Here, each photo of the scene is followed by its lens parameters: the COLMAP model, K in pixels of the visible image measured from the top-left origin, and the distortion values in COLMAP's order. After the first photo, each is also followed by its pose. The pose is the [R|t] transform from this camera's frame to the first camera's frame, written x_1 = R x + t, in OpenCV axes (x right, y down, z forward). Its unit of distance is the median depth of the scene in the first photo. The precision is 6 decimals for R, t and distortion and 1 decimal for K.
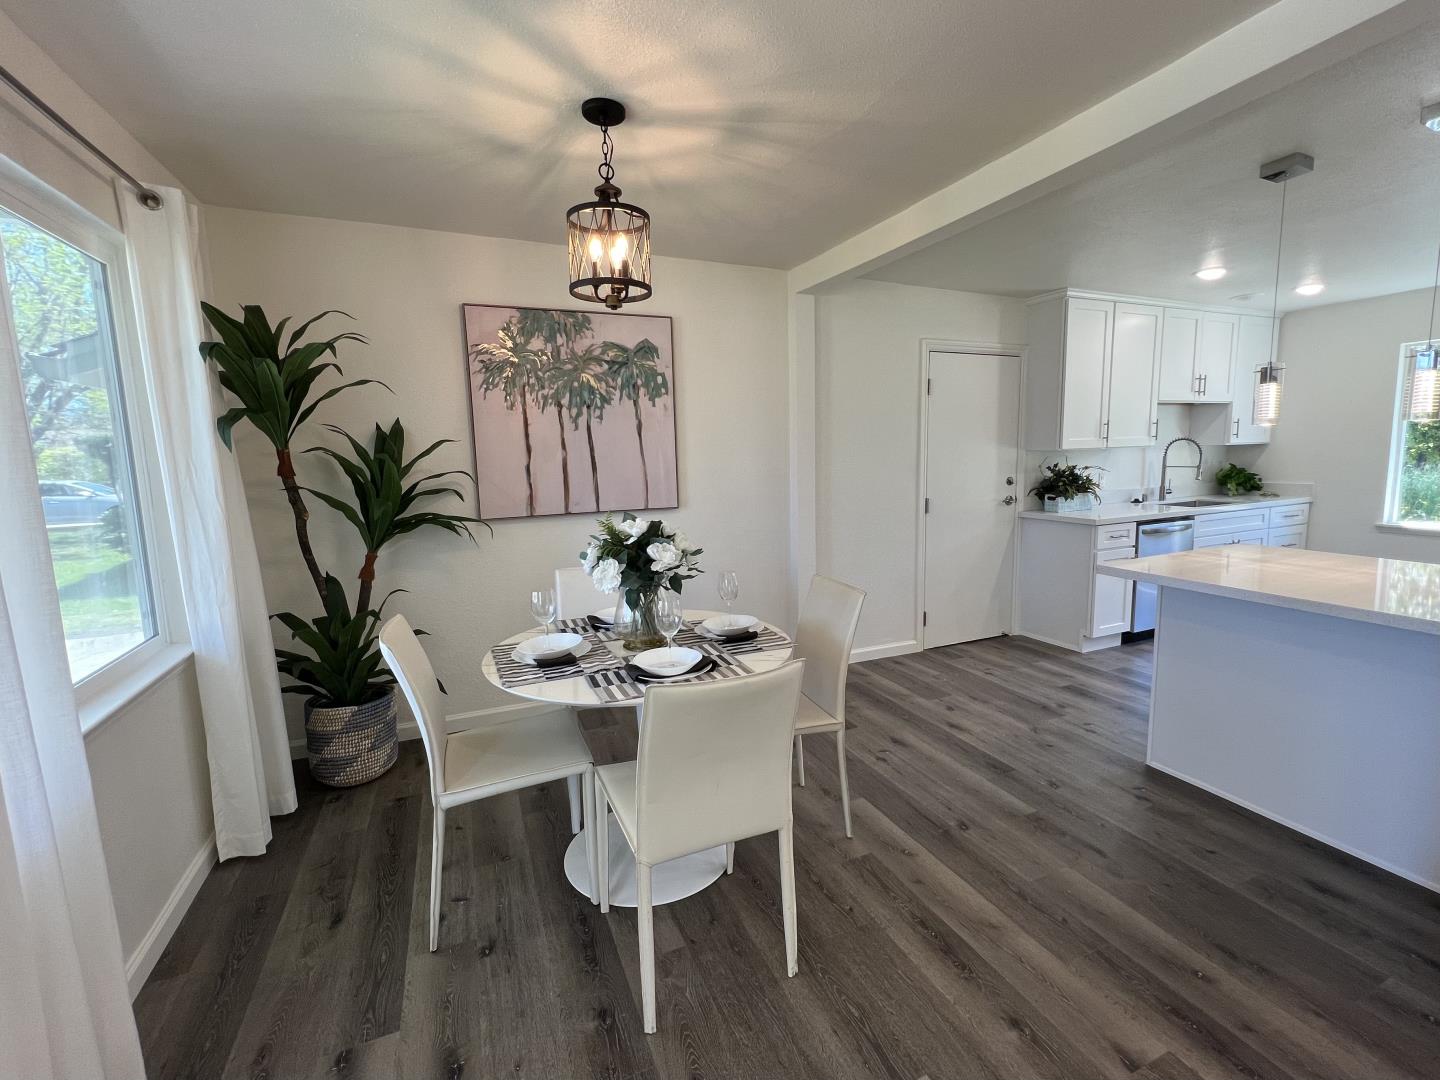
lens RADIAL K [[636.6, 0, 743.3], [0, 636.6, 534.8], [0, 0, 1]] dist [-0.001568, -0.000246]
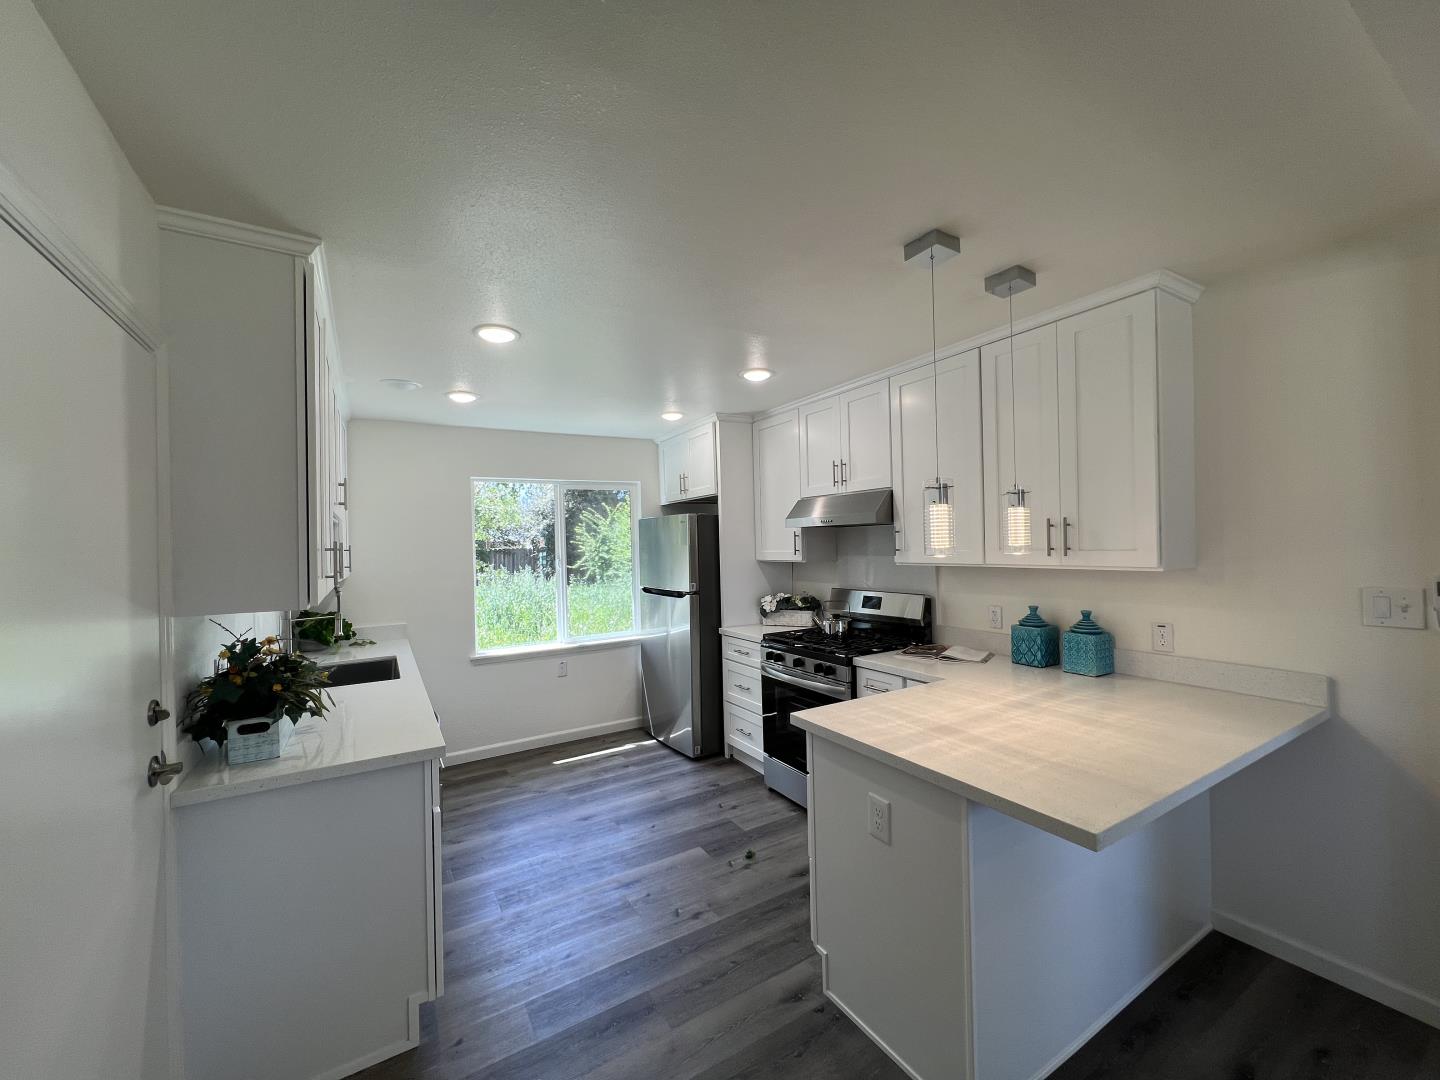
lens RADIAL K [[576.0, 0, 719.5], [0, 576.0, 543.6], [0, 0, 1]] dist [-0.002826, 0.000962]
pose [[-0.120239, 0.029989, 0.992292, 0.117616], [0.160068, 0.987051, -0.010435, -0.178592], [-0.979755, 0.157580, -0.123483, 1.075325]]
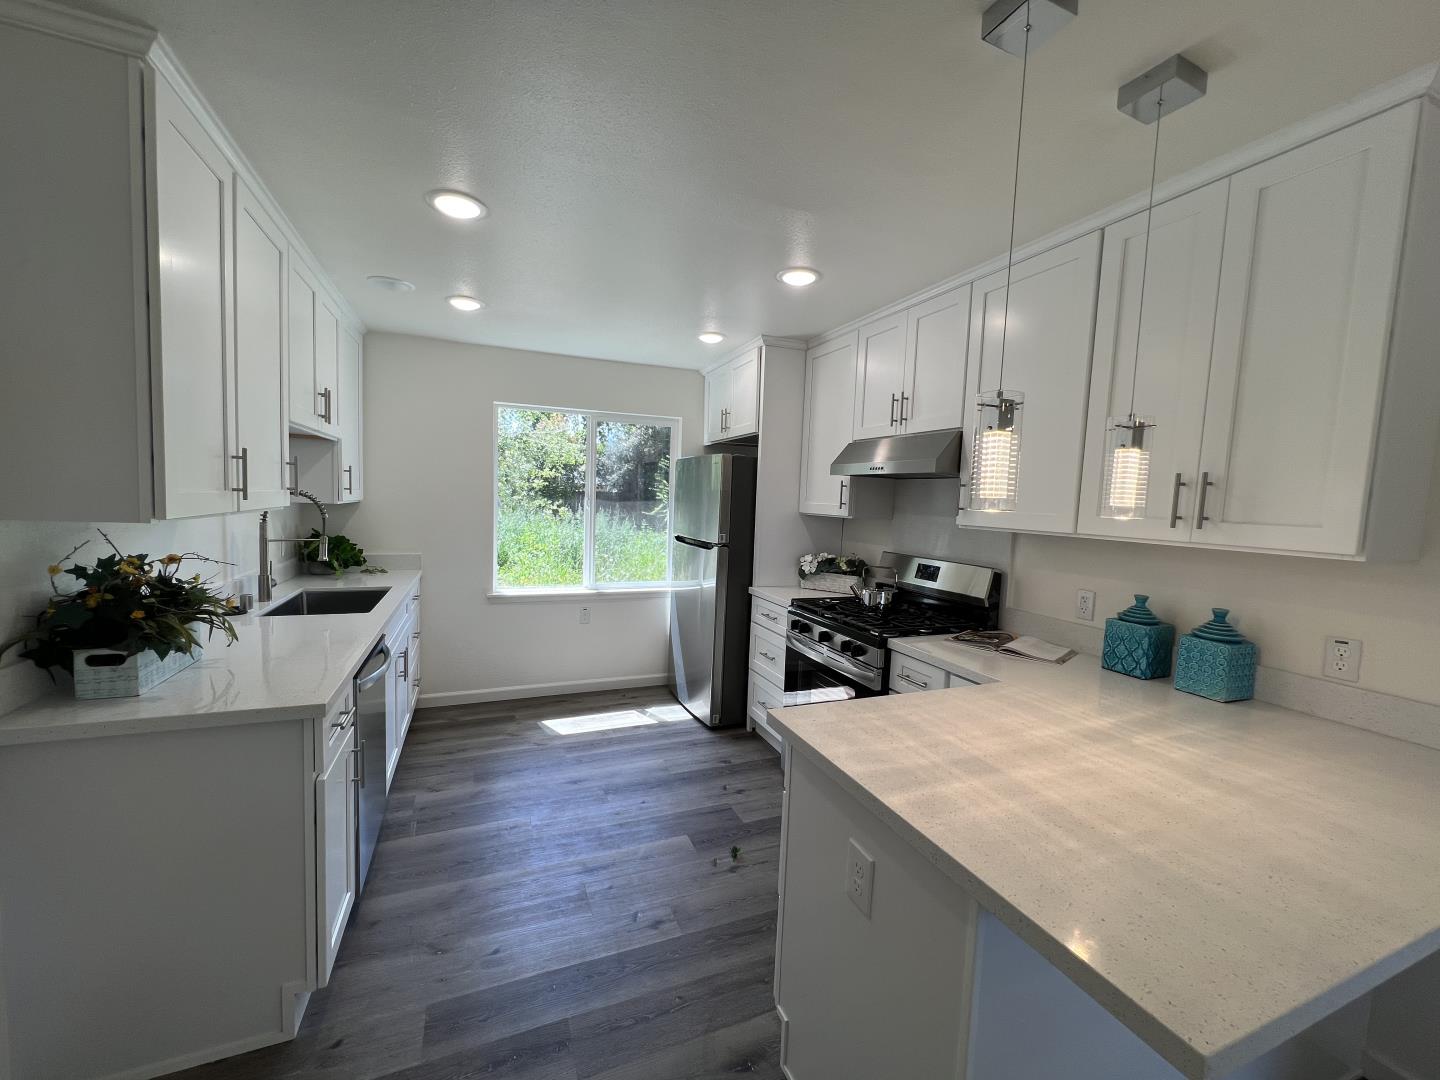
lens RADIAL K [[576.0, 0, 719.9], [0, 576.0, 543.3], [0, 0, 1]] dist [-0.002826, 0.000962]
pose [[0.027035, -0.051400, 0.998312, 0.275663], [0.093454, 0.994433, 0.048669, -0.151378], [-0.995256, 0.091981, 0.031688, 0.960036]]
